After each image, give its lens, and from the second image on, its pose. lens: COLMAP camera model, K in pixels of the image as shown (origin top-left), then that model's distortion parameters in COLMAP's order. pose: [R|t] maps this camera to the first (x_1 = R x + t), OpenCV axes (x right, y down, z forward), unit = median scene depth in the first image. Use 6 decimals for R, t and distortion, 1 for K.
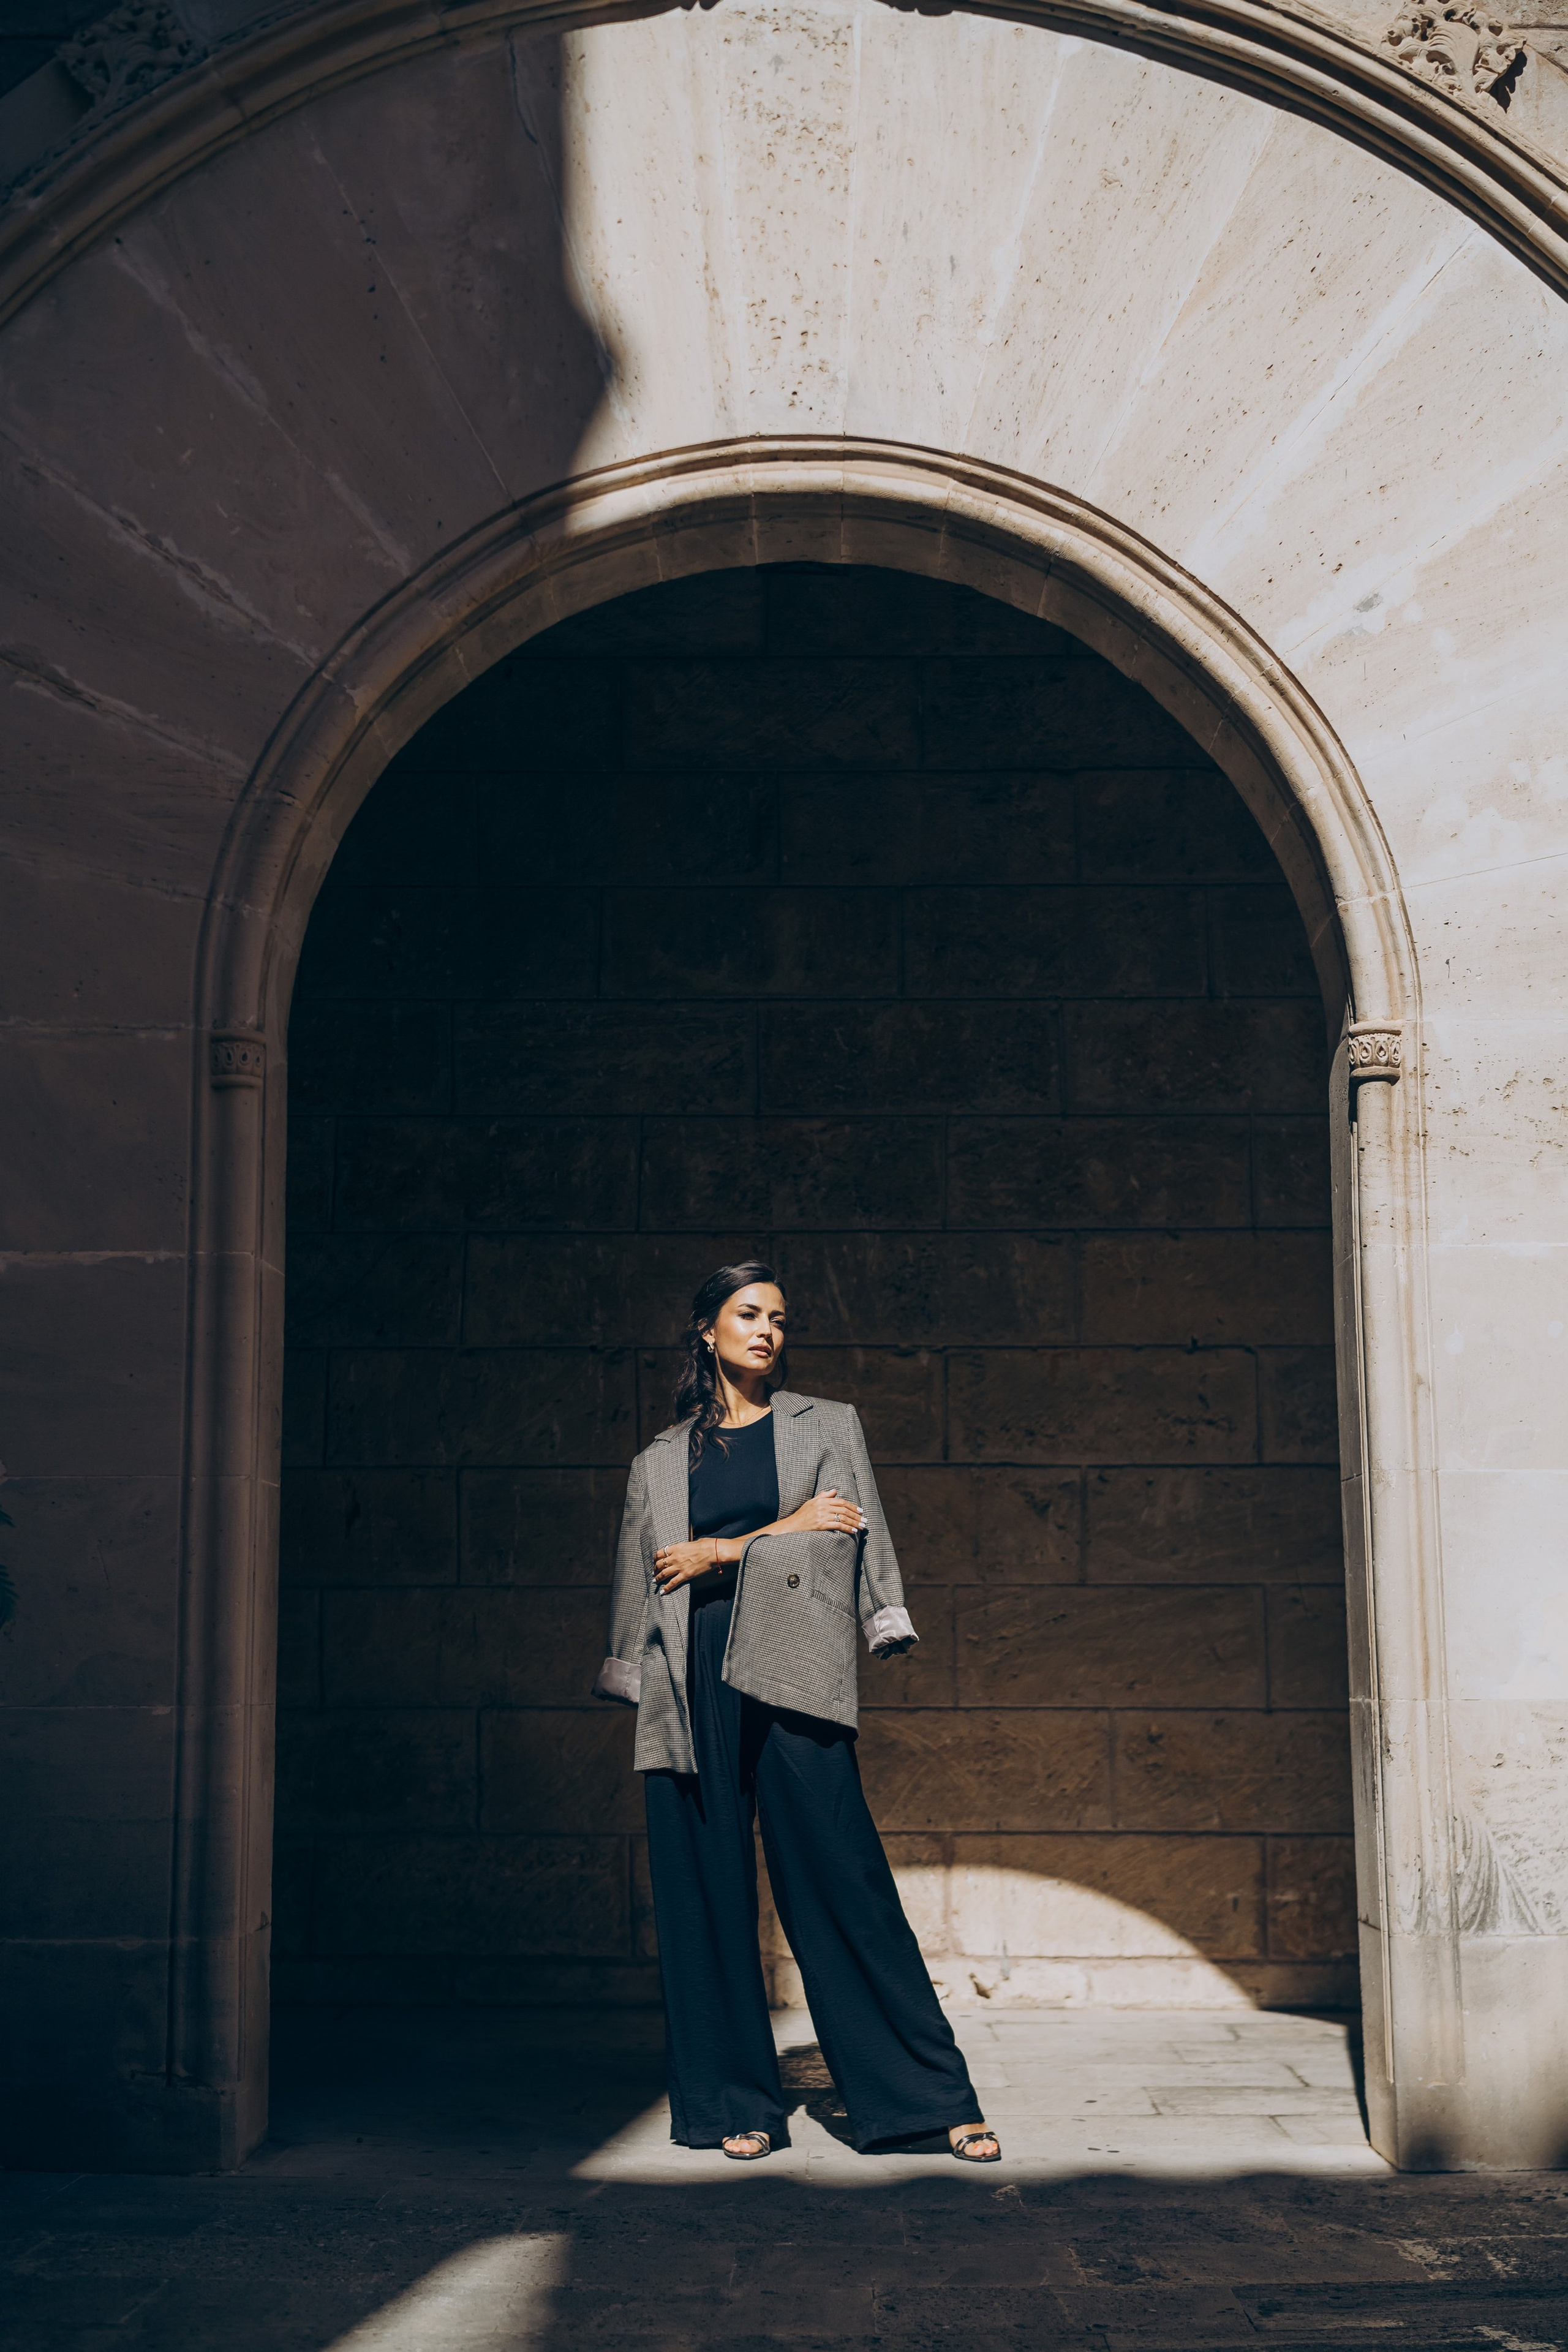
lens RADIAL K [[3213.9, 0, 818.5], [0, 3213.9, 1170.6], [0, 0, 1]] dist [0.195836, -1.050120]
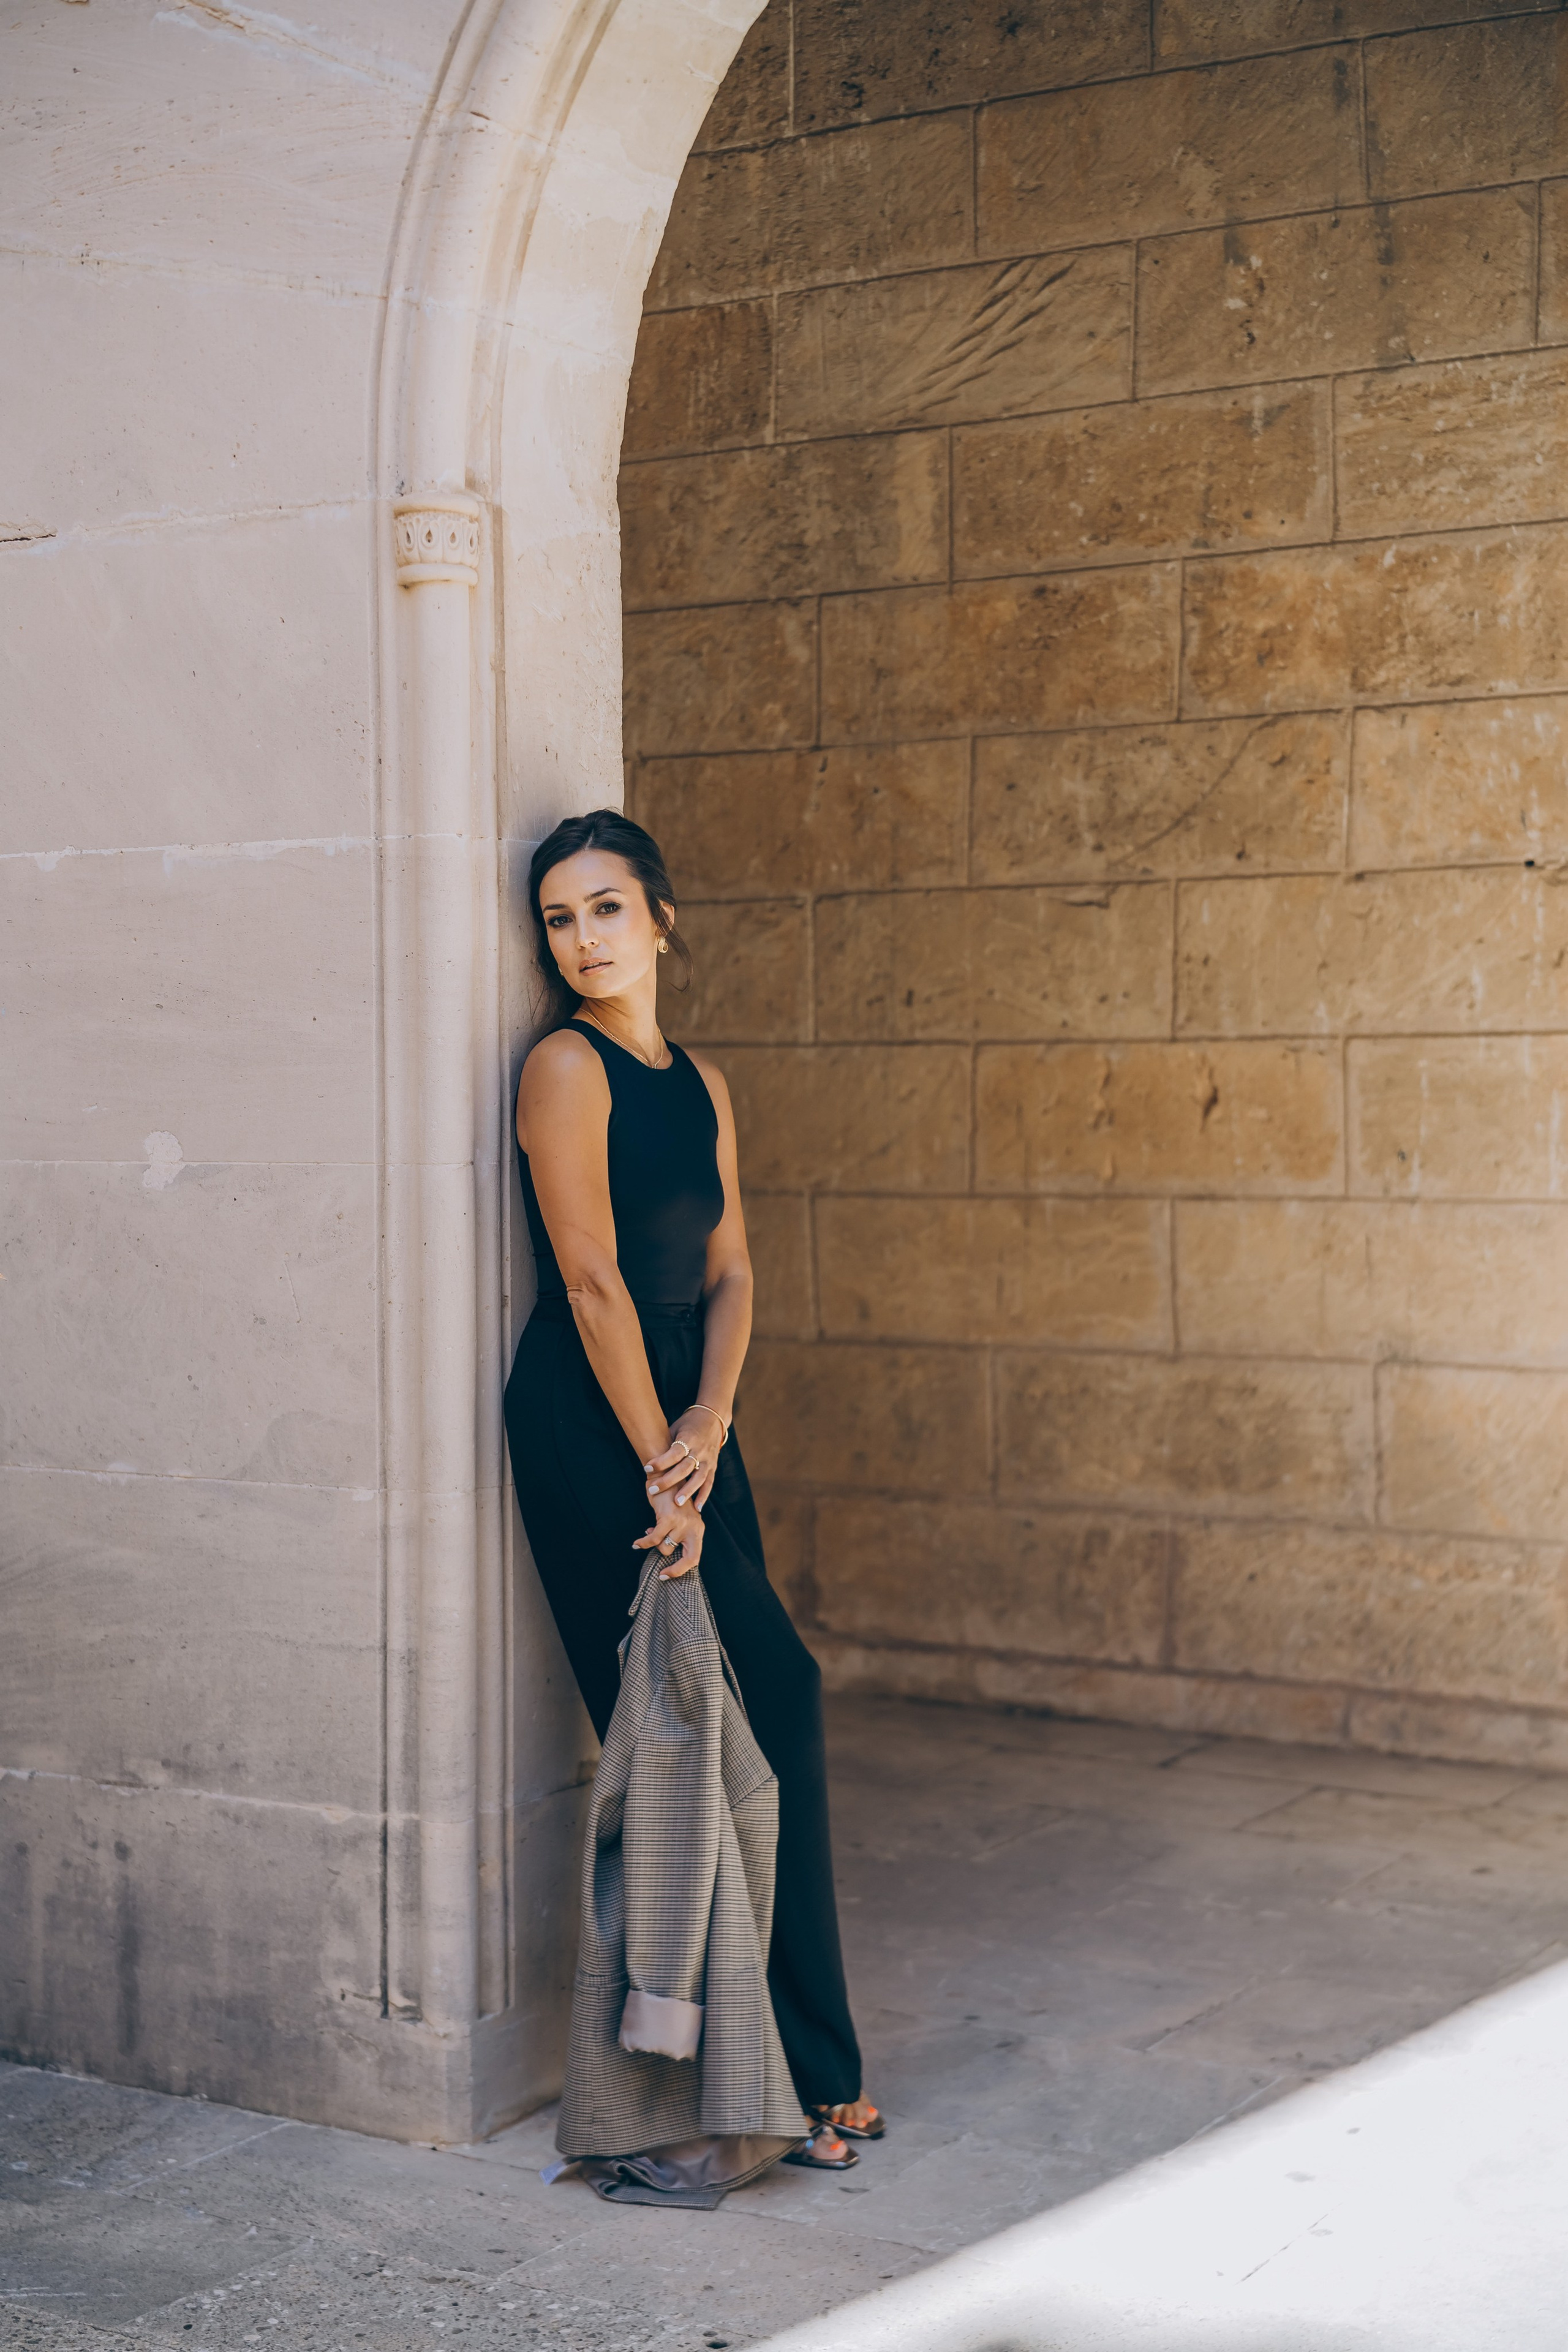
lens RADIAL K [[3213.9, 0, 818.5], [0, 3213.9, 1170.6], [0, 0, 1]] dist [0.195836, -1.050120]
pose [[0.853190, 0.010567, -0.521494, 0.192739], [0.084665, 0.983731, 0.158449, -0.004368], [0.514684, -0.179339, 0.838414, 0.371357]]
